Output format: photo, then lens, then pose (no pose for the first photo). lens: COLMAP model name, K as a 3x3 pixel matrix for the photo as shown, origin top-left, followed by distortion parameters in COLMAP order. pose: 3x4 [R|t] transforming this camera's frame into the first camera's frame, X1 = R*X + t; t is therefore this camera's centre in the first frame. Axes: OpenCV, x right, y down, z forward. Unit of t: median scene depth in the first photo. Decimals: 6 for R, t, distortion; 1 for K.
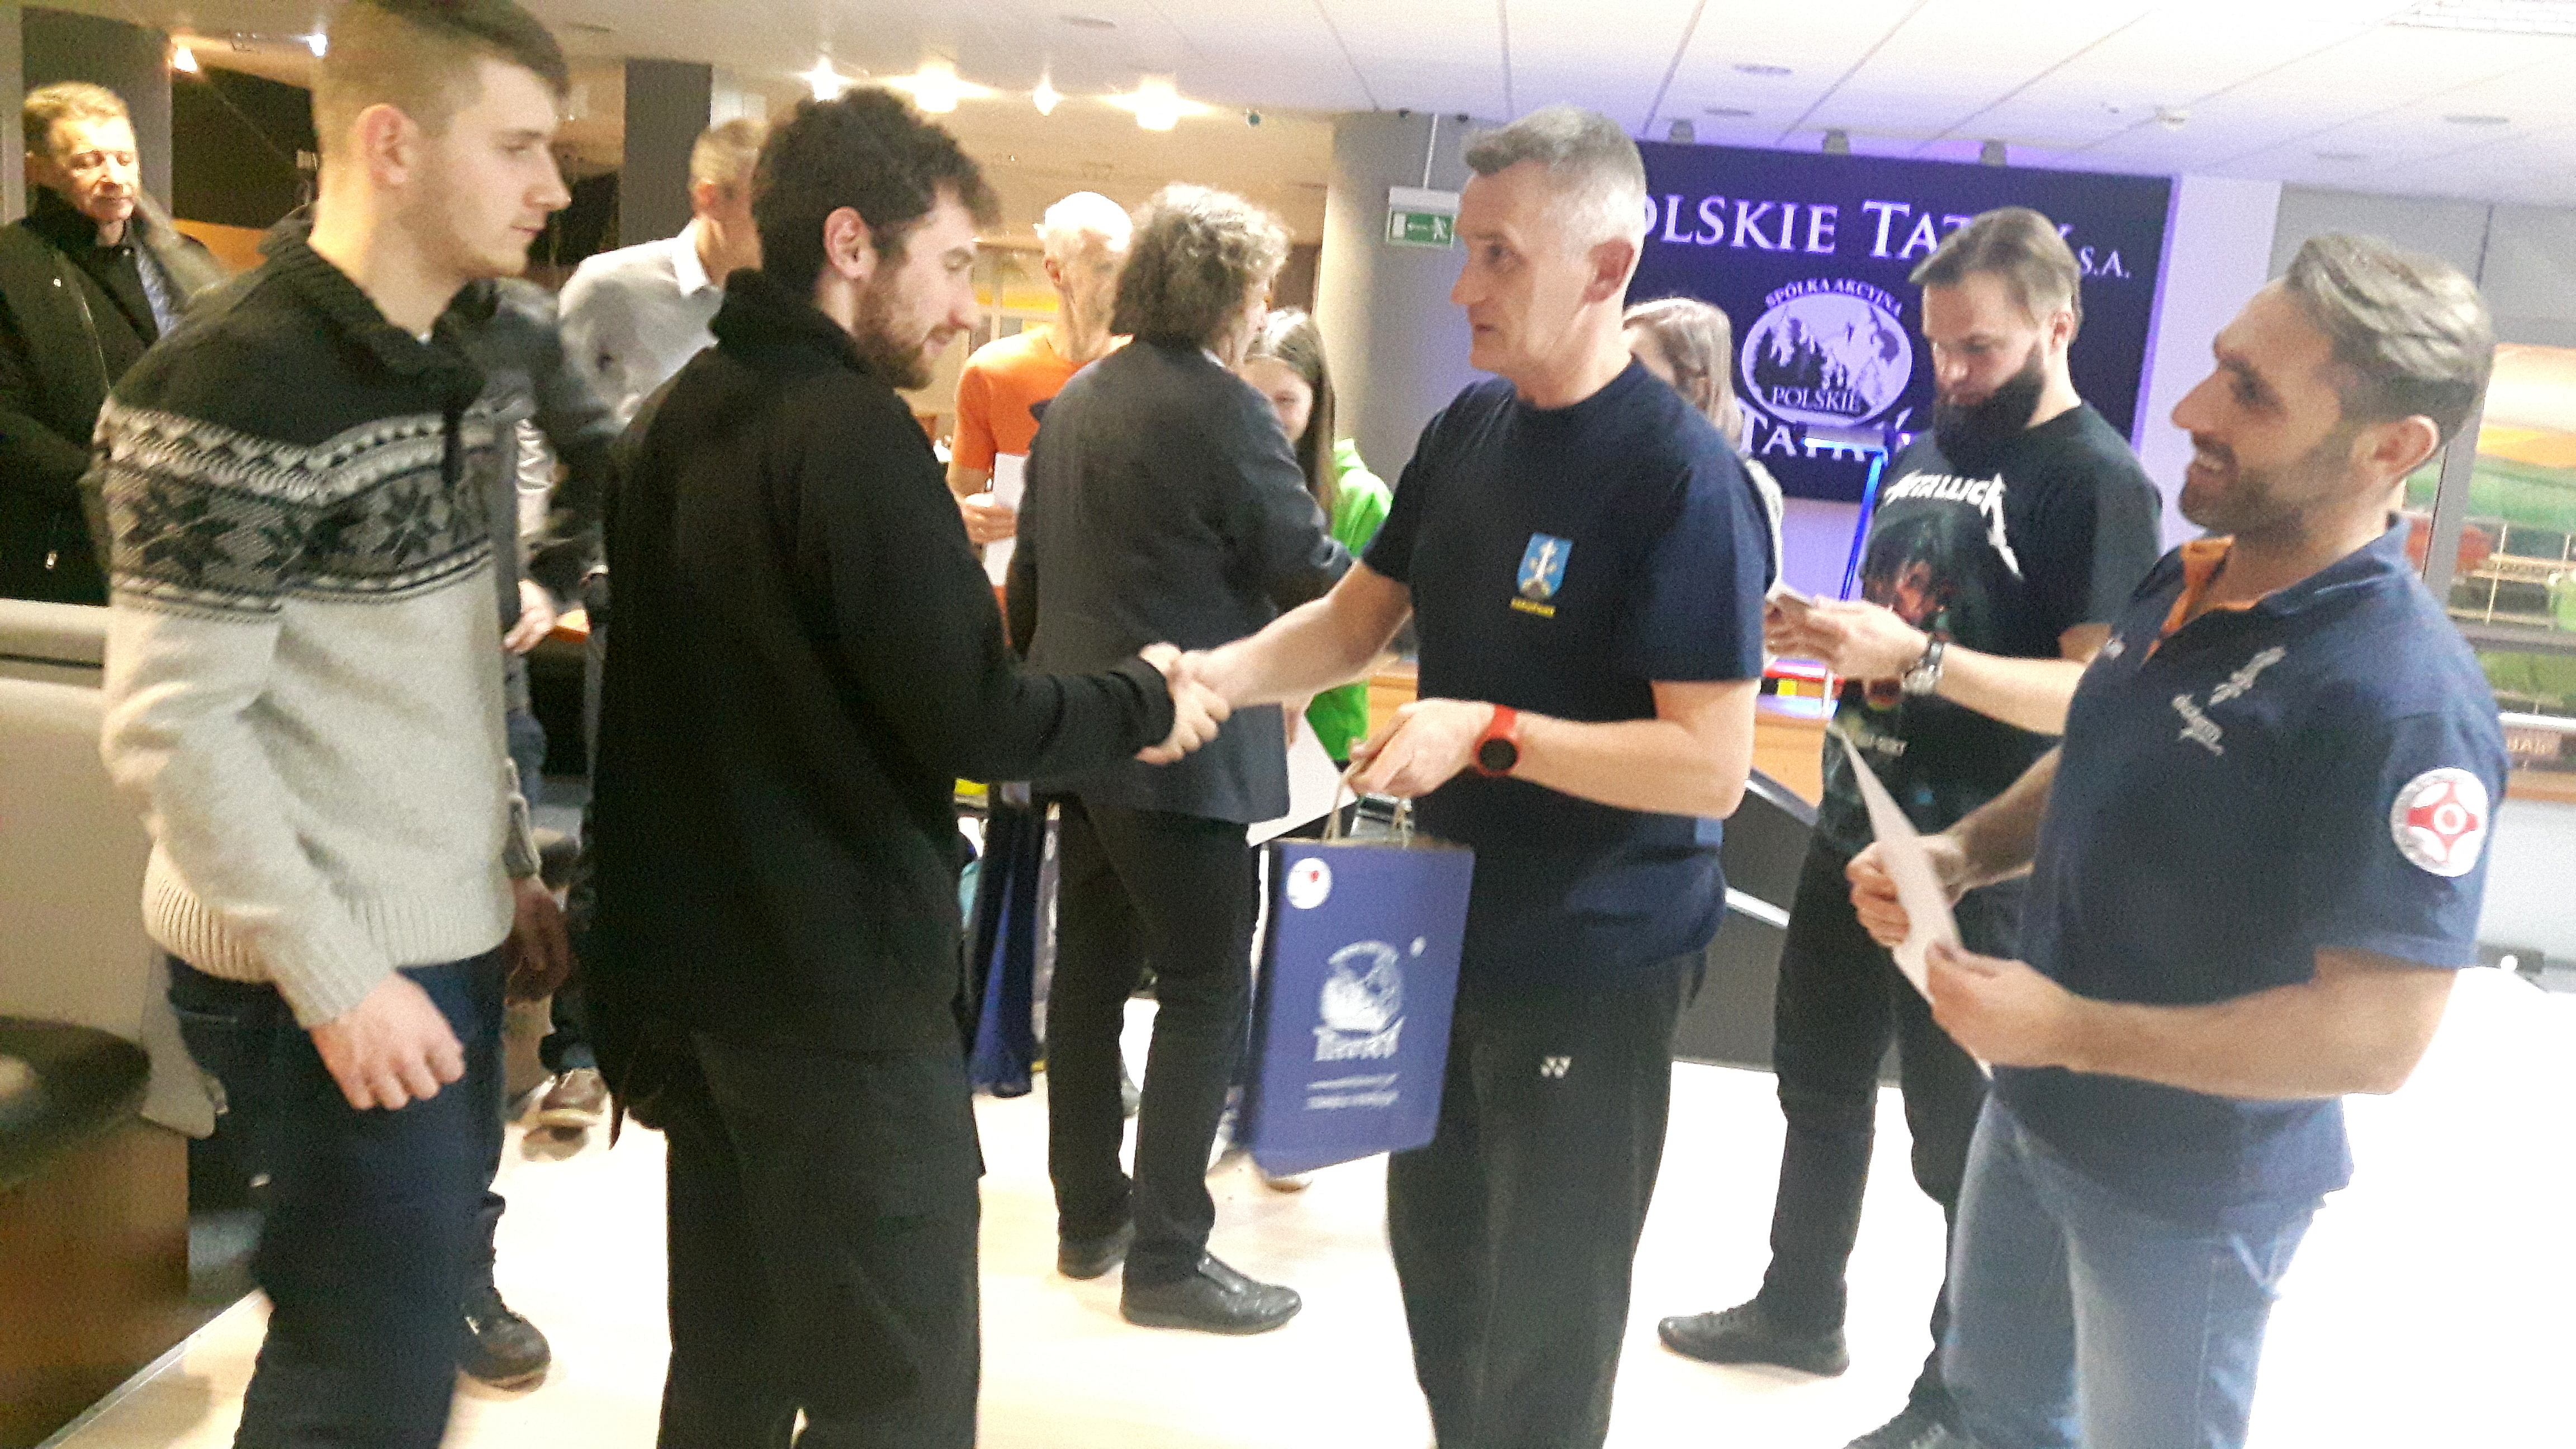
lens RADIAL K [[2150.6, 0, 1264.2], [0, 2150.6, 727.0], [0, 0, 1]] dist [0.036848, -0.081345]
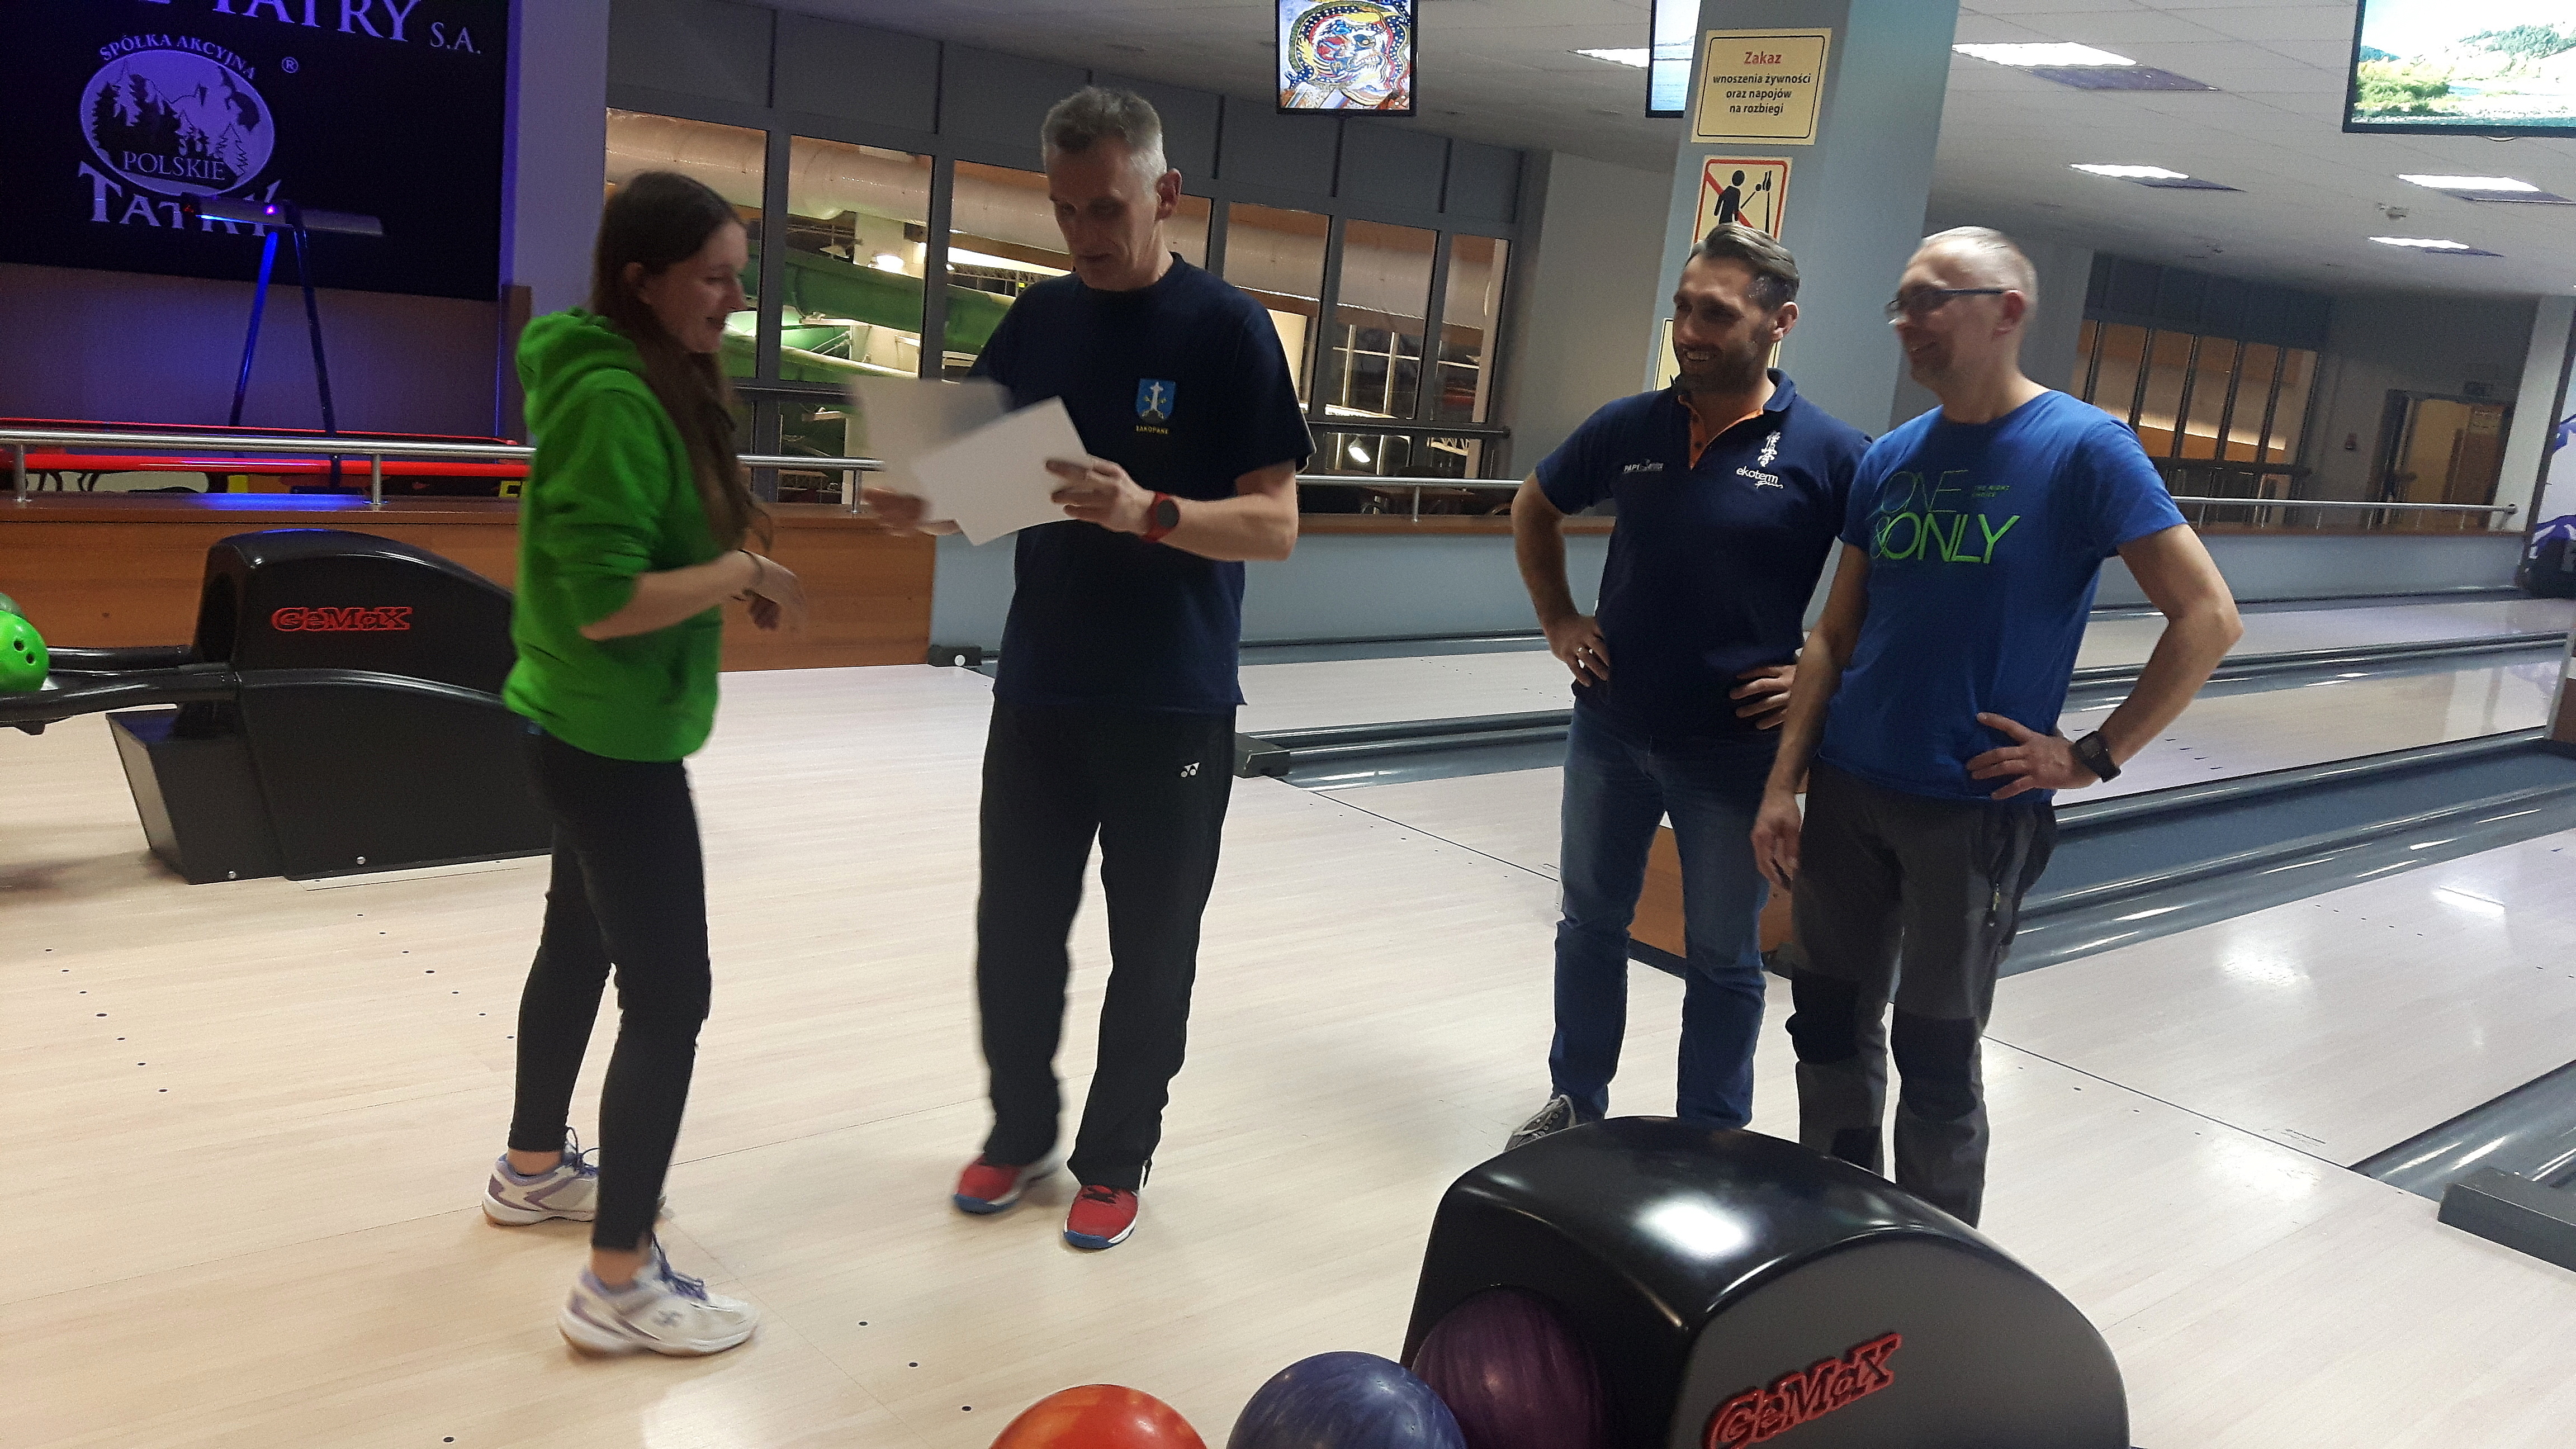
lens RADIAL K [[2150.6, 0, 1285.8], [0, 2150.6, 749.2], [0, 0, 1]] dist [0.036848, -0.081345]
pose [[0.691466, -0.156275, 0.705303, -0.108966], [0.071996, 0.986368, 0.147968, -0.006894], [-0.718812, -0.051536, 0.693291, -0.004069]]
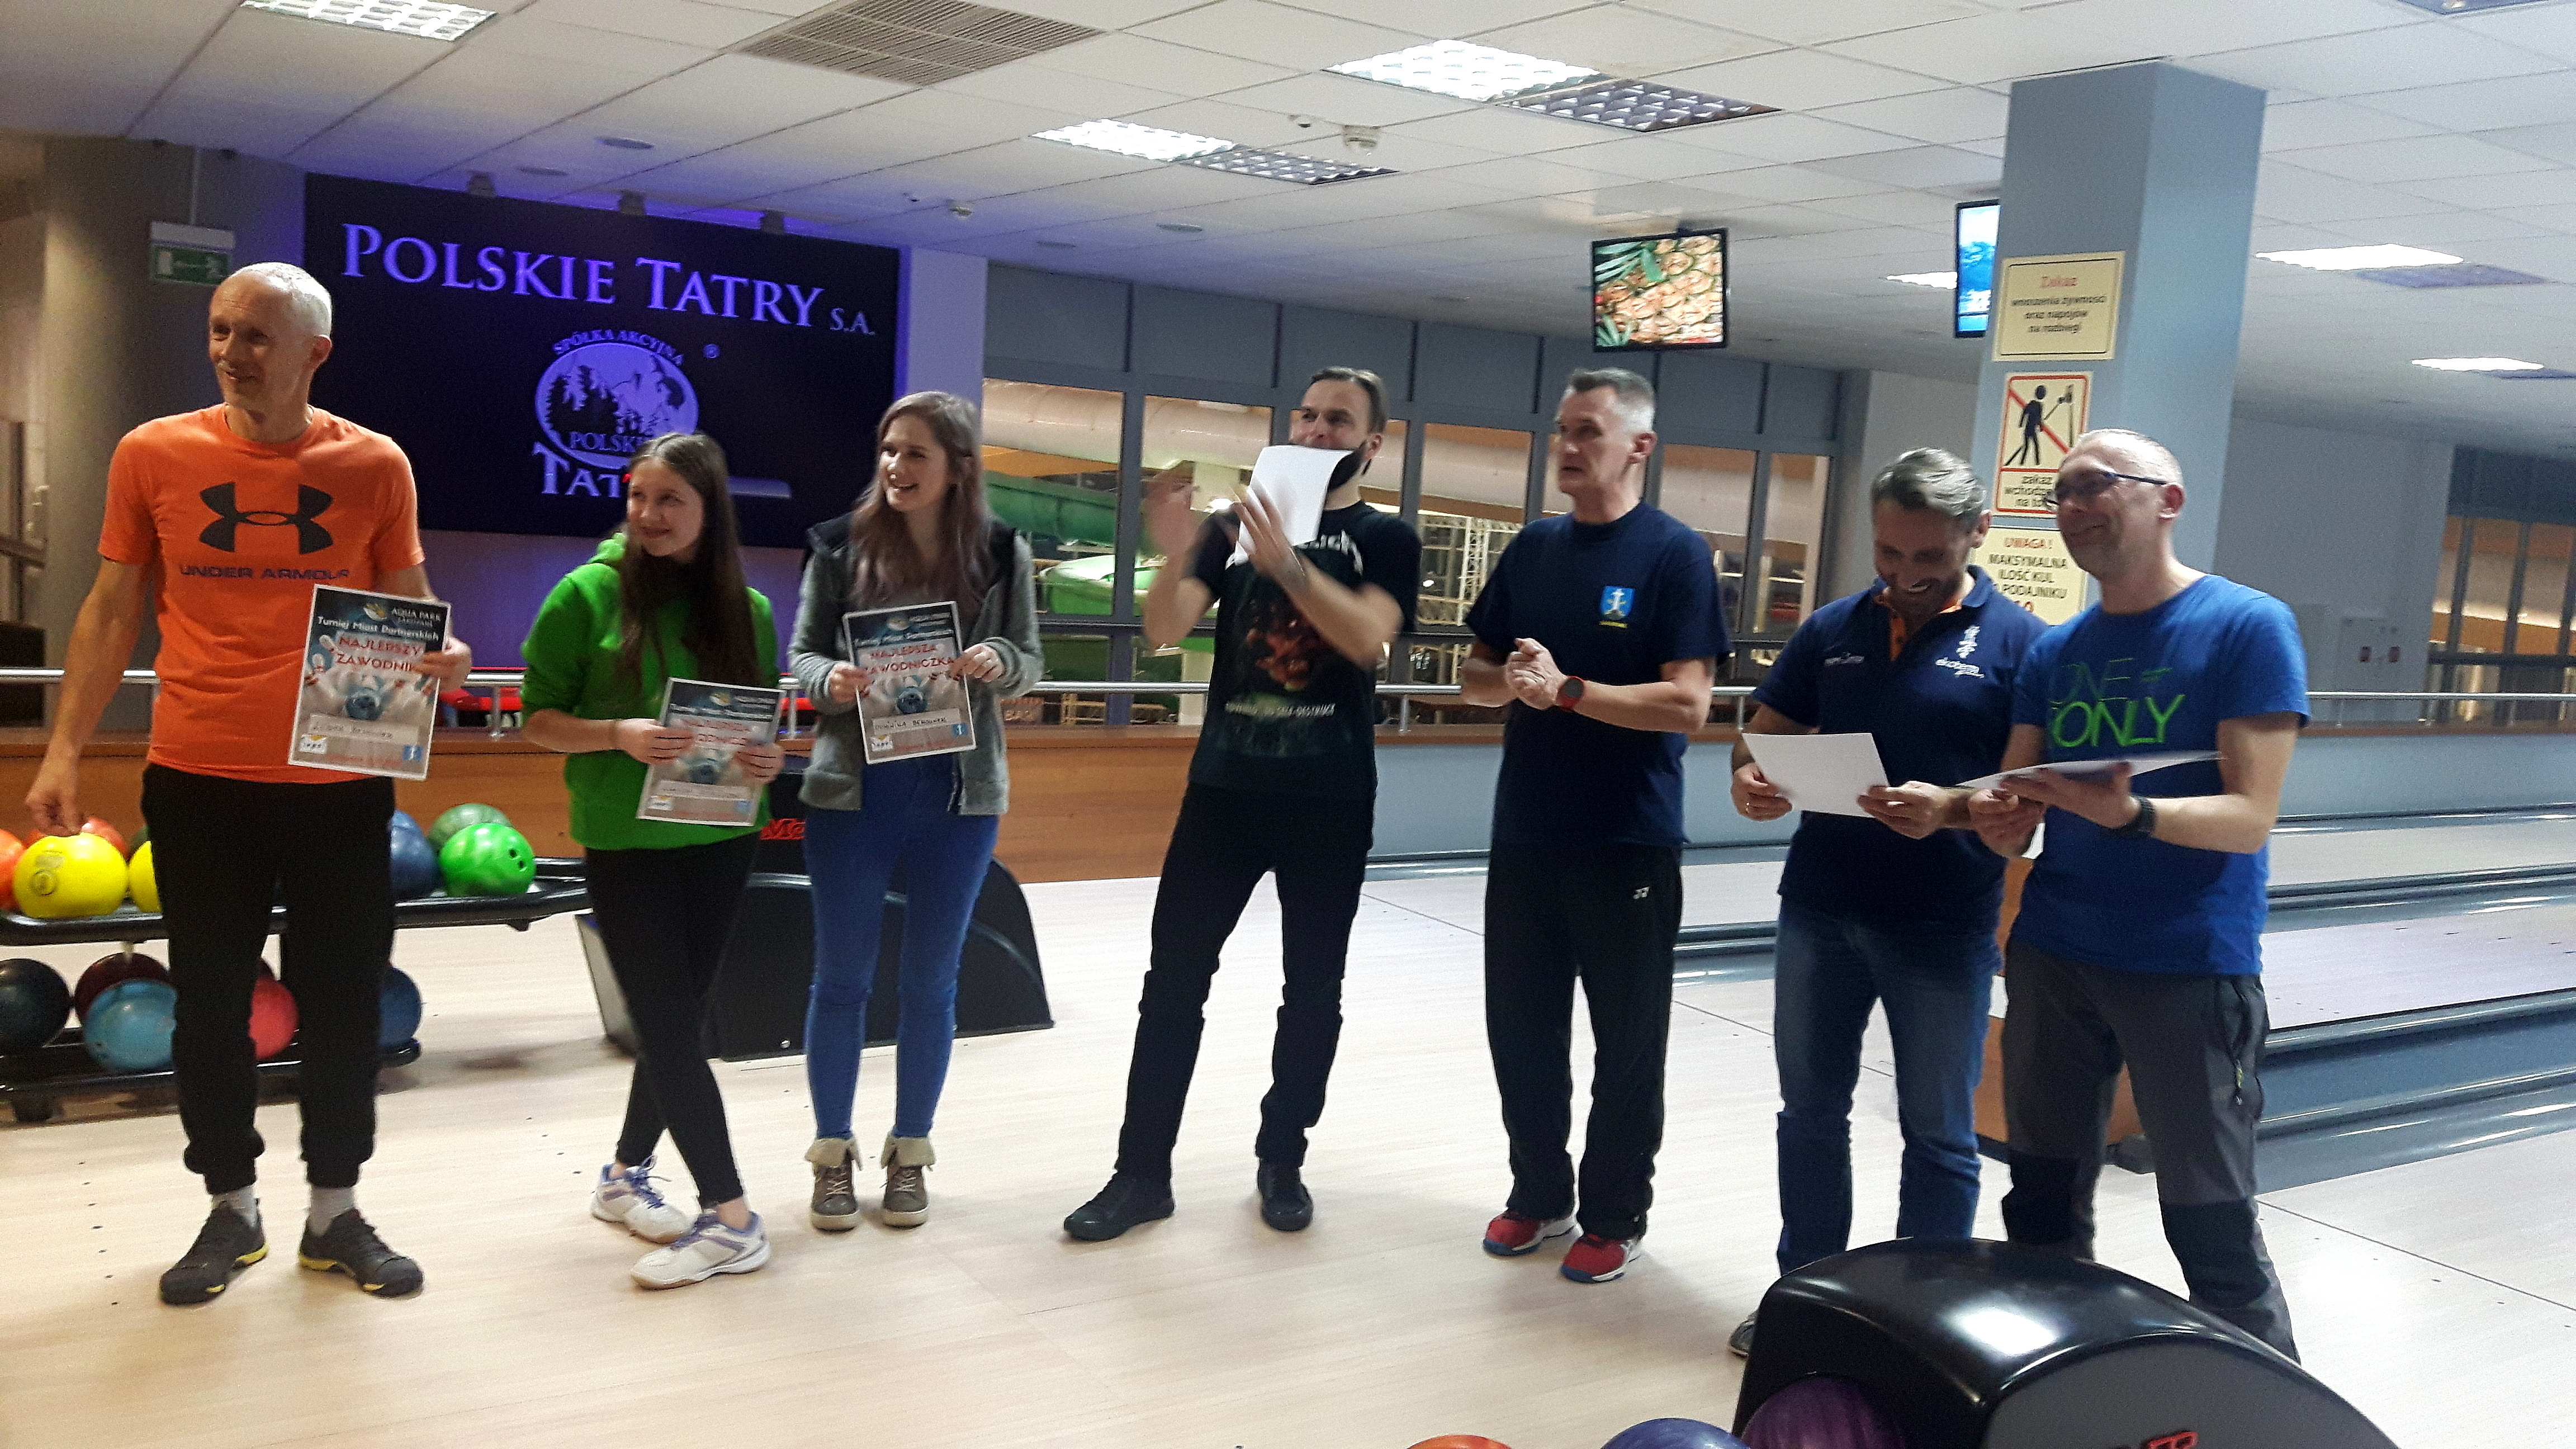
lens RADIAL K [[2150.6, 0, 1274.4], [0, 2150.6, 743.1], [0, 0, 1]] dist [0.036848, -0.081345]
pose [[0.792939, -0.095390, 0.601787, -0.136750], [0.098249, 0.994762, 0.028224, -0.004135], [-0.601327, 0.036745, 0.798158, -0.031131]]
